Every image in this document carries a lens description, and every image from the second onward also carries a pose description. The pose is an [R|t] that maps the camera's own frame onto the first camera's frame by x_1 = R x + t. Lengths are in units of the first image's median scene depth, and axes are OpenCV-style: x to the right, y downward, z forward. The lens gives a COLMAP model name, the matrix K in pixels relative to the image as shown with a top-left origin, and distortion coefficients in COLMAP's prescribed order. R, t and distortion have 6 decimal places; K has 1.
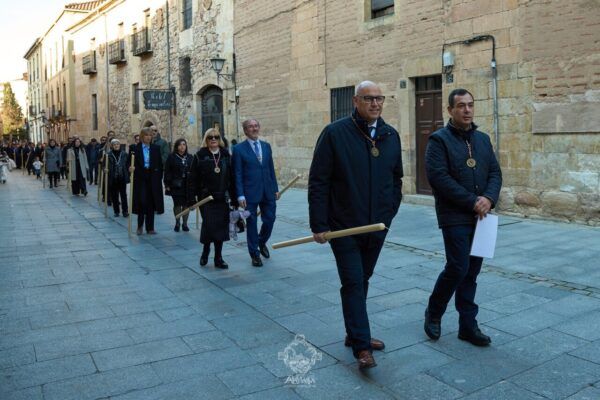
lens RADIAL K [[598.1, 0, 411.2], [0, 598.1, 180.2], [0, 0, 1]] dist [-0.161791, 0.121037]
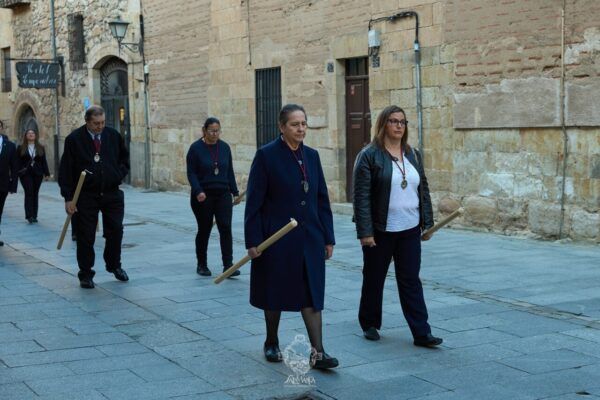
lens RADIAL K [[942.0, 0, 345.4], [0, 942.0, 182.1], [0, 0, 1]] dist [0.171259, 0.000000]
pose [[0.994144, 0.007883, -0.107777, 0.129375], [-0.009547, 0.999843, -0.014937, 0.012991], [0.107642, 0.015878, 0.994063, -0.244710]]
